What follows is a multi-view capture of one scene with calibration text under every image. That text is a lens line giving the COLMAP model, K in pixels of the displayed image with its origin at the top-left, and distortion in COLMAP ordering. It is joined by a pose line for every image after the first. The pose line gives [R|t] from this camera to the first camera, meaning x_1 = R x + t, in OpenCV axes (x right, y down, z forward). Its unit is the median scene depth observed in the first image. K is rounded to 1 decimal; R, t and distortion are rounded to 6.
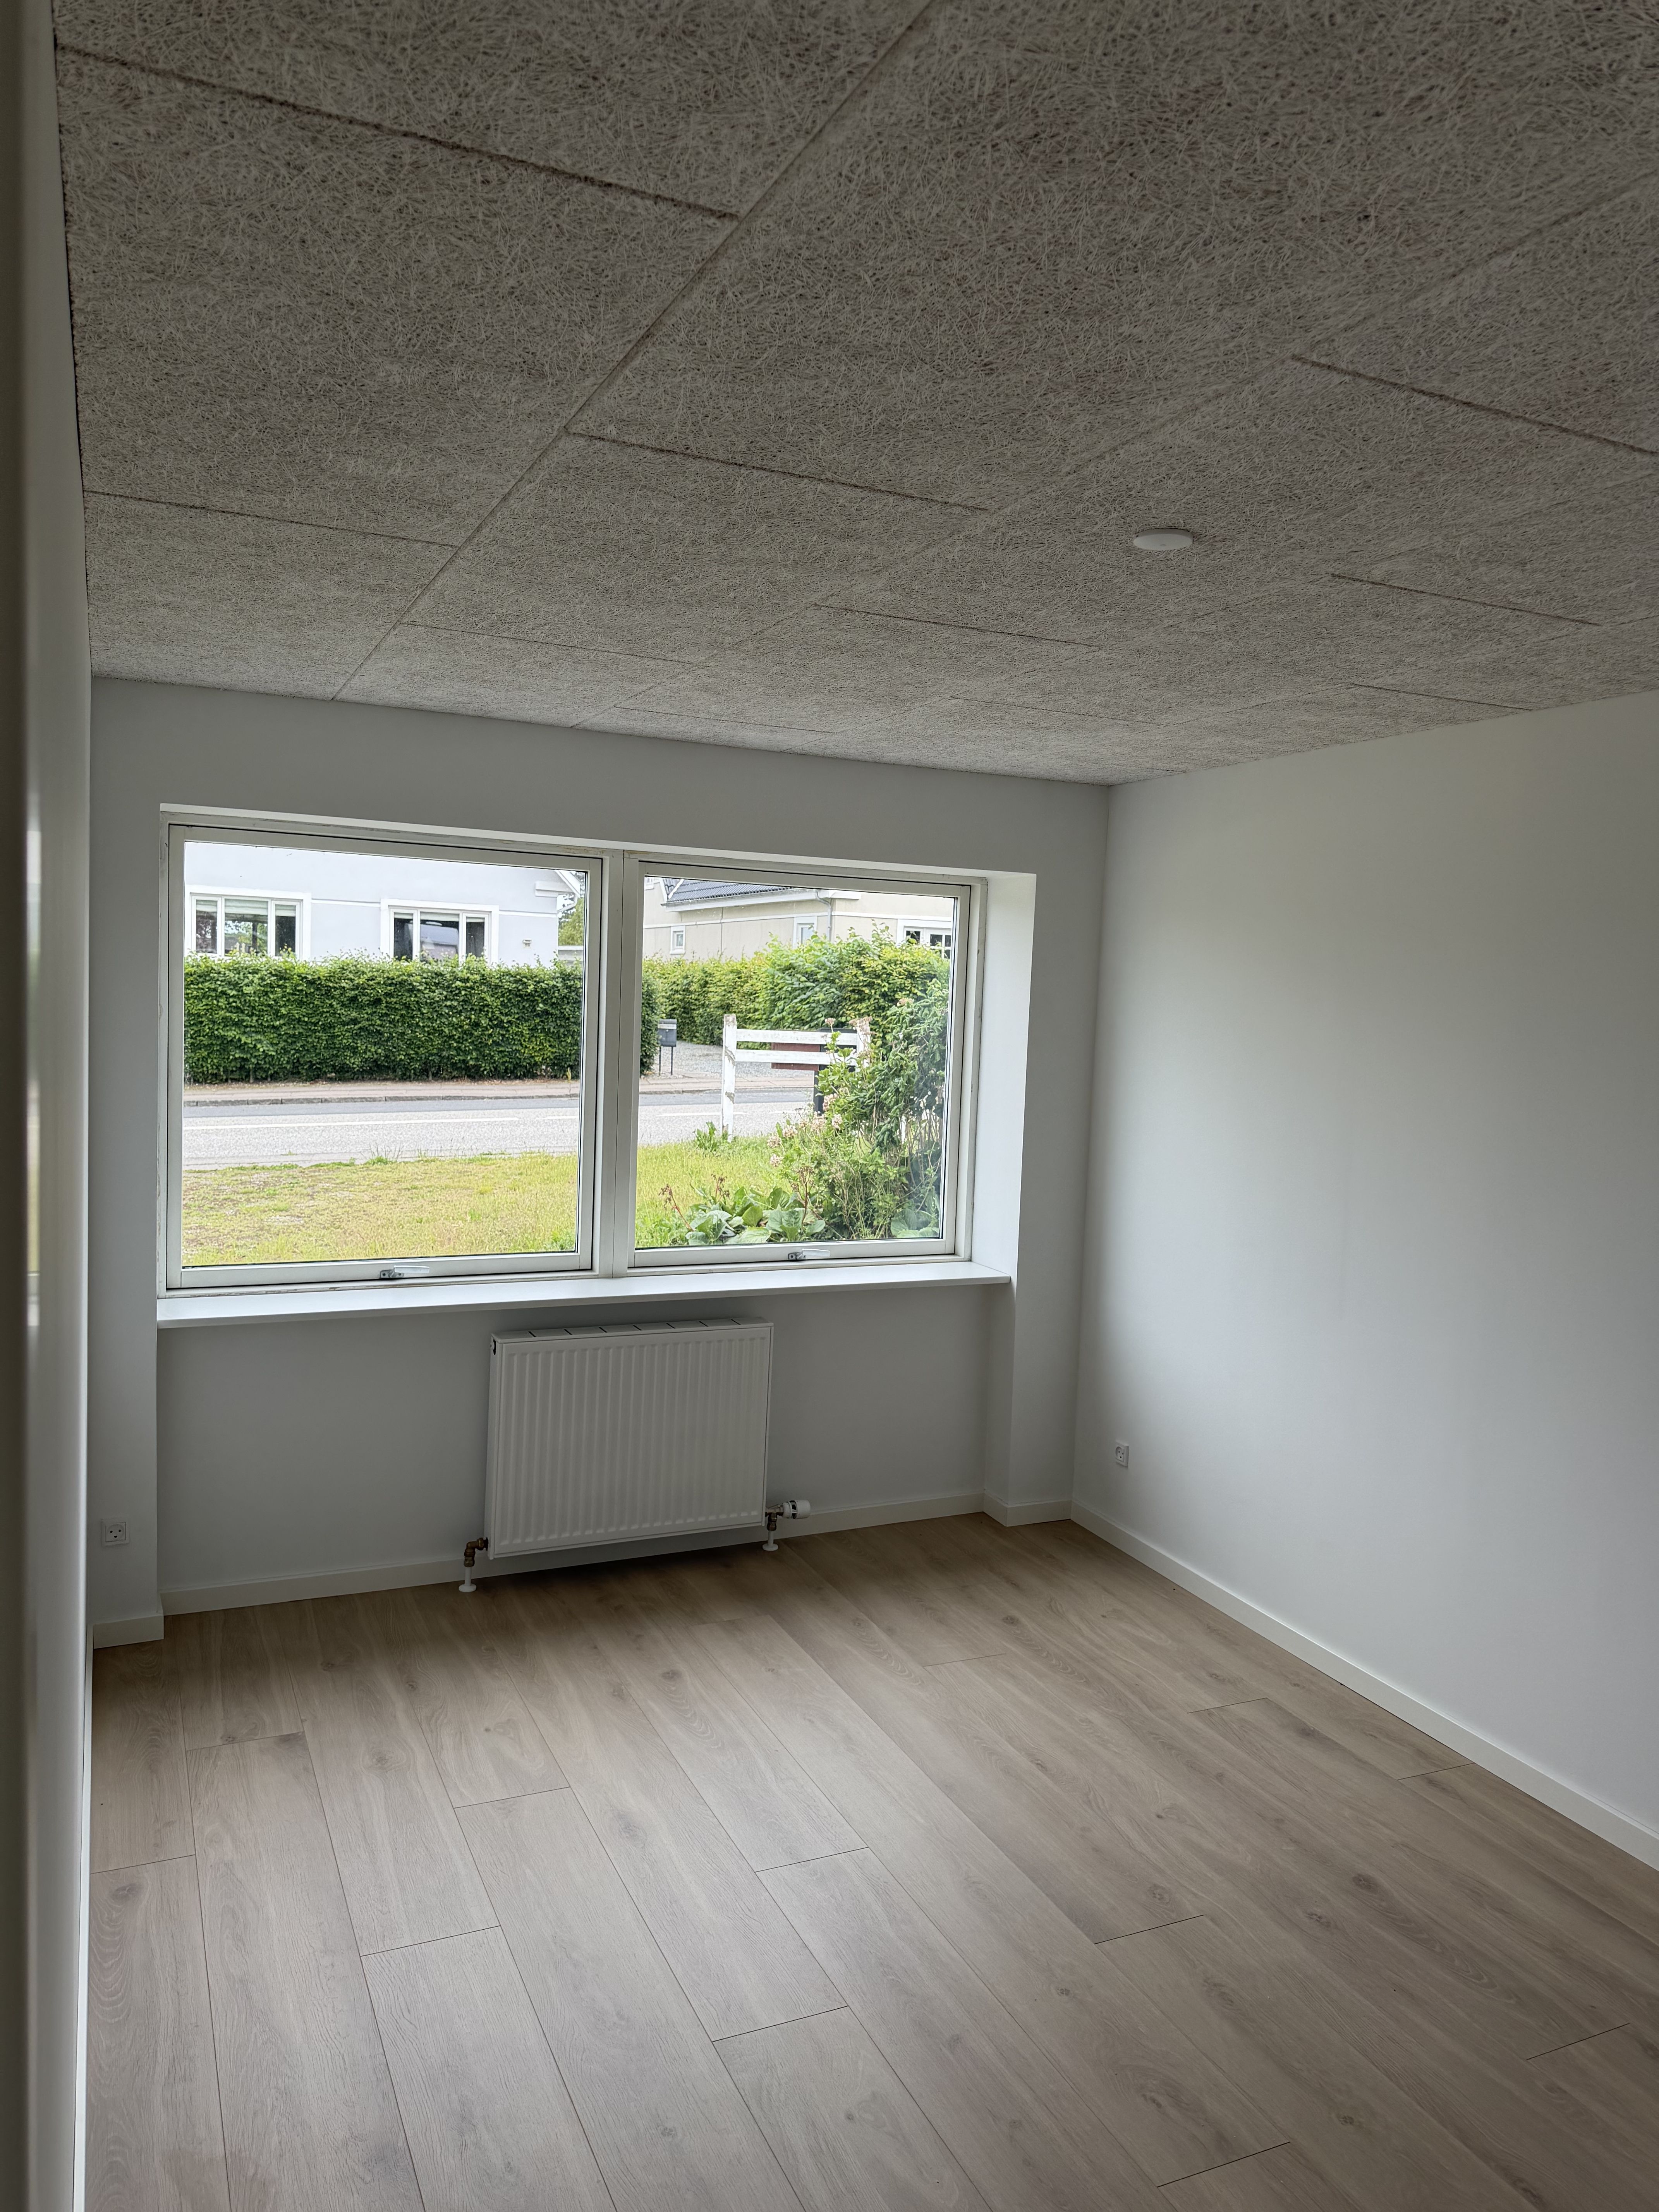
lens RADIAL K [[1550.4, 0, 829.5], [0, 1550.4, 1106.0], [0, 0, 1]] dist [0.000225, -0.000311]
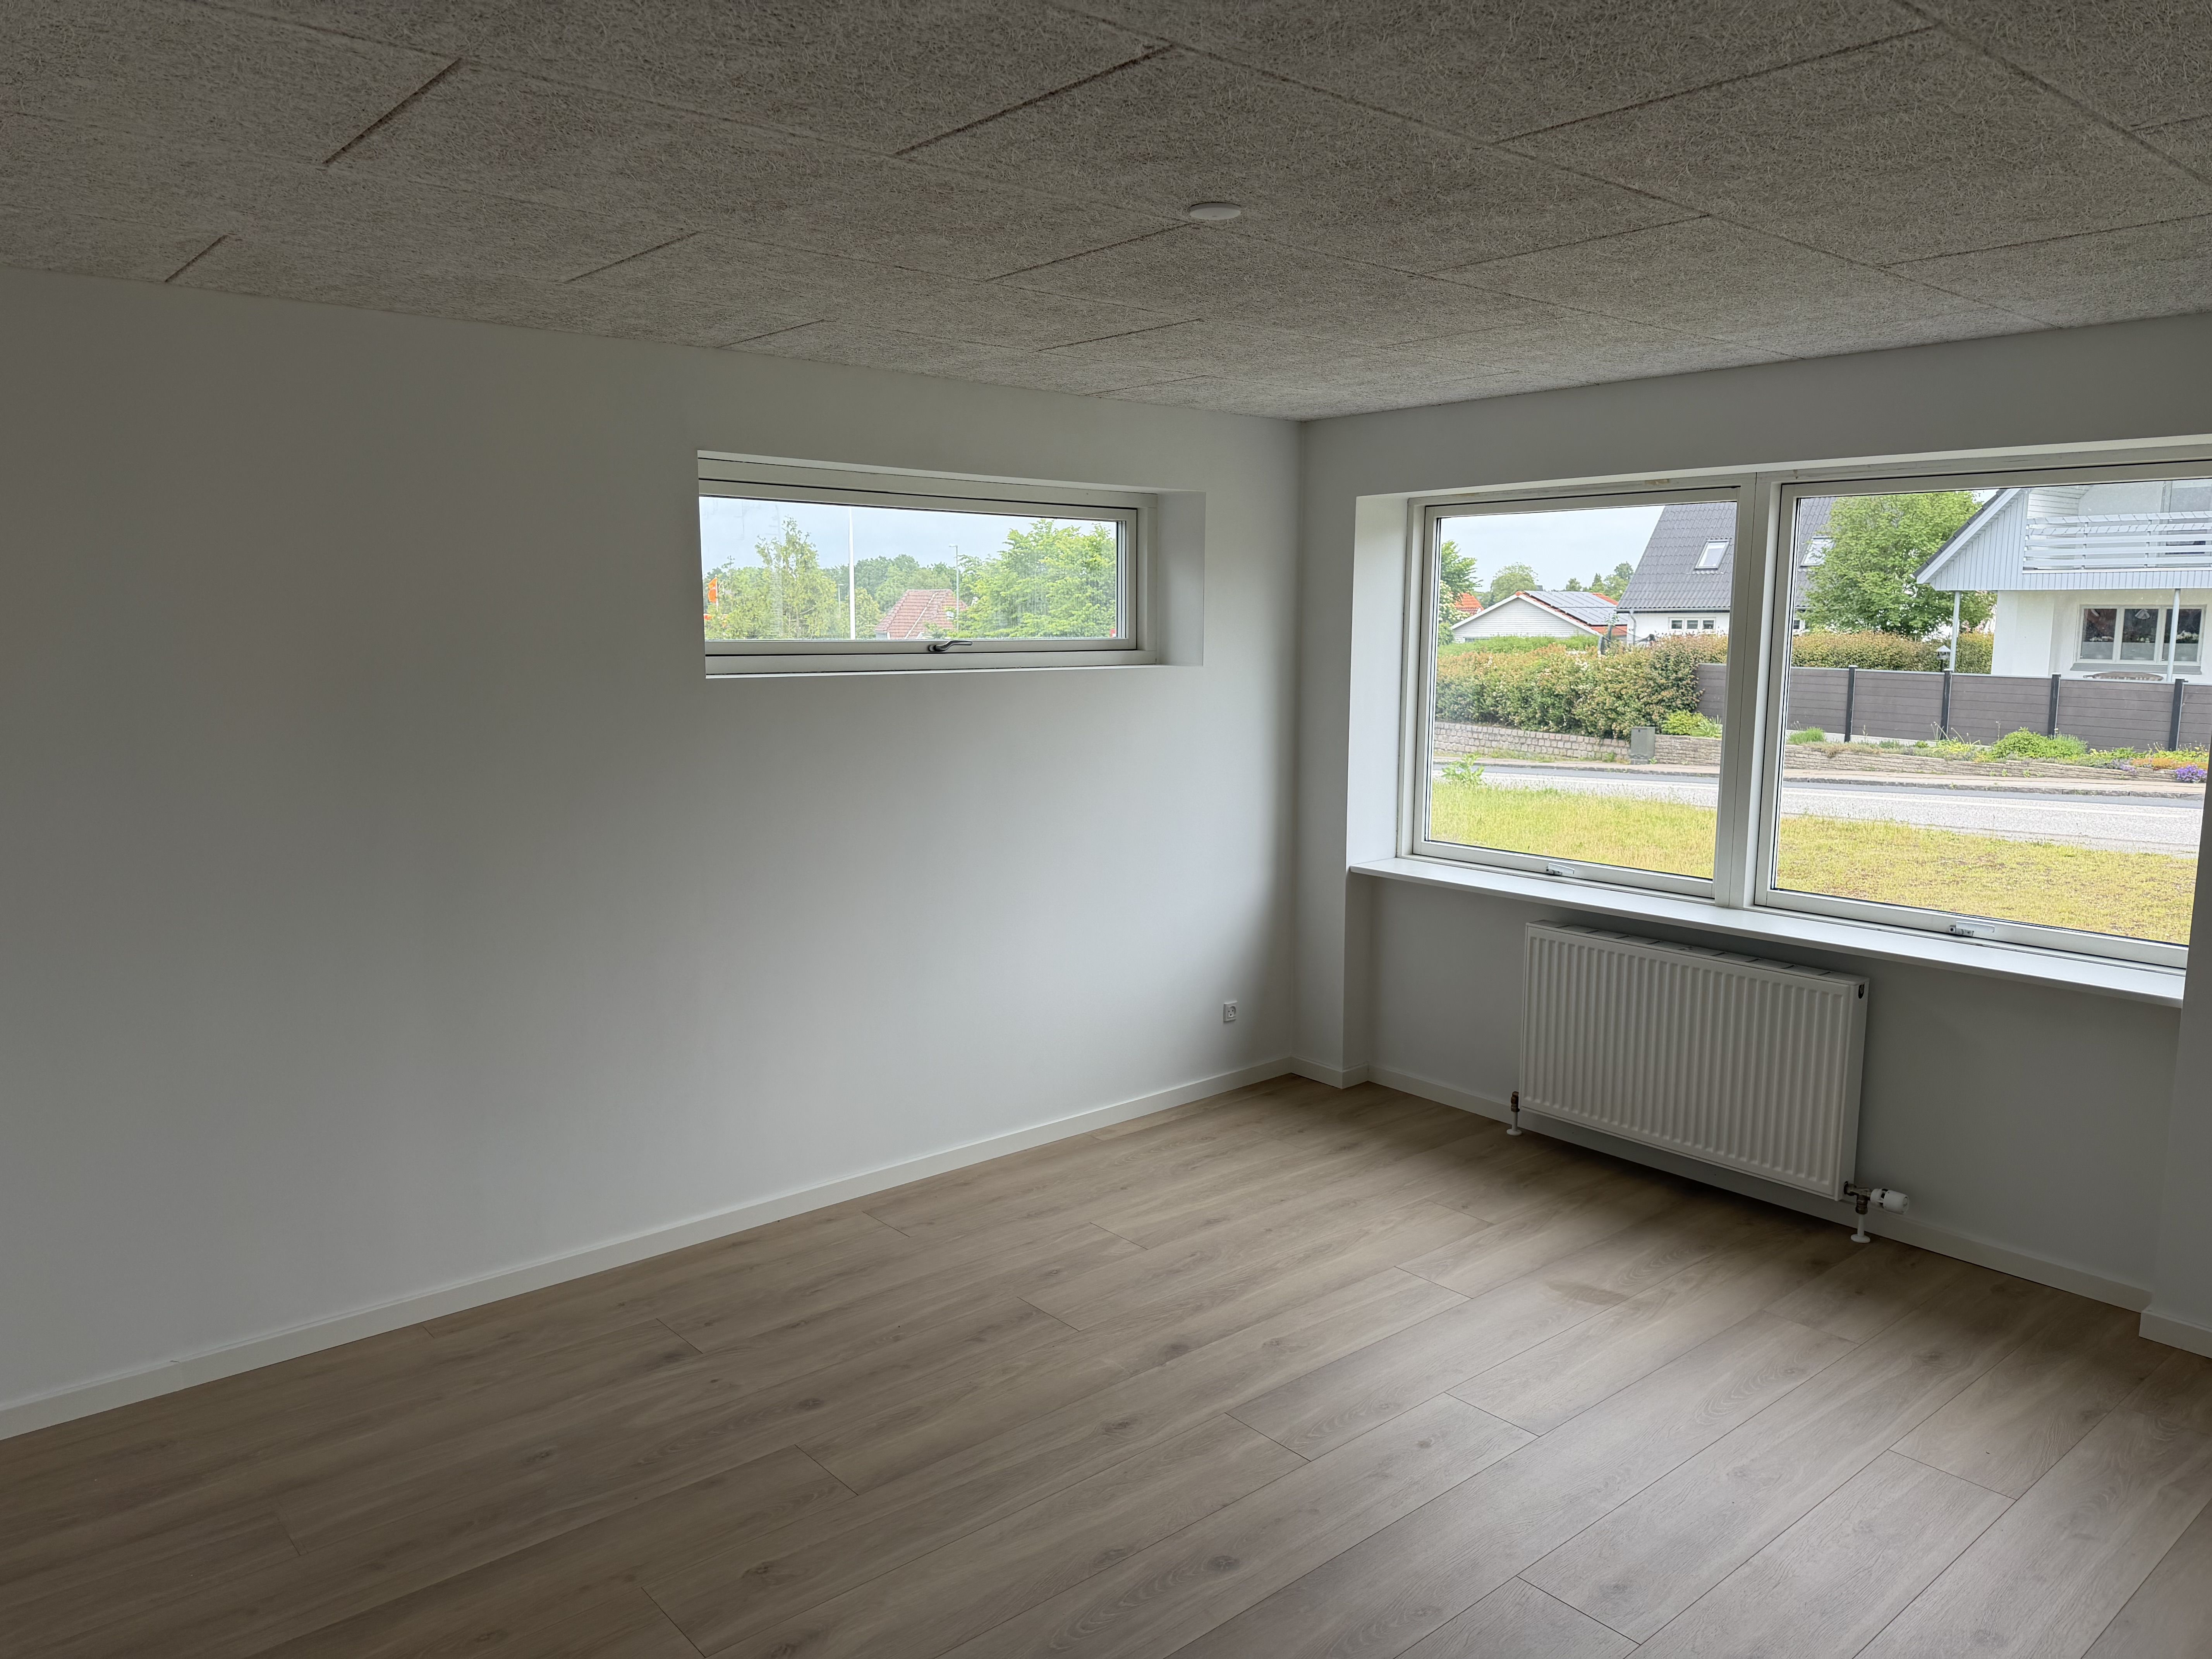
lens RADIAL K [[1550.4, 0, 1106.0], [0, 1550.4, 829.5], [0, 0, 1]] dist [0.000225, -0.000311]
pose [[0.268922, 0.101443, -0.957805, 0.796518], [-0.067558, 0.993975, 0.086305, -0.001393], [0.960790, 0.041498, 0.274156, 0.364471]]
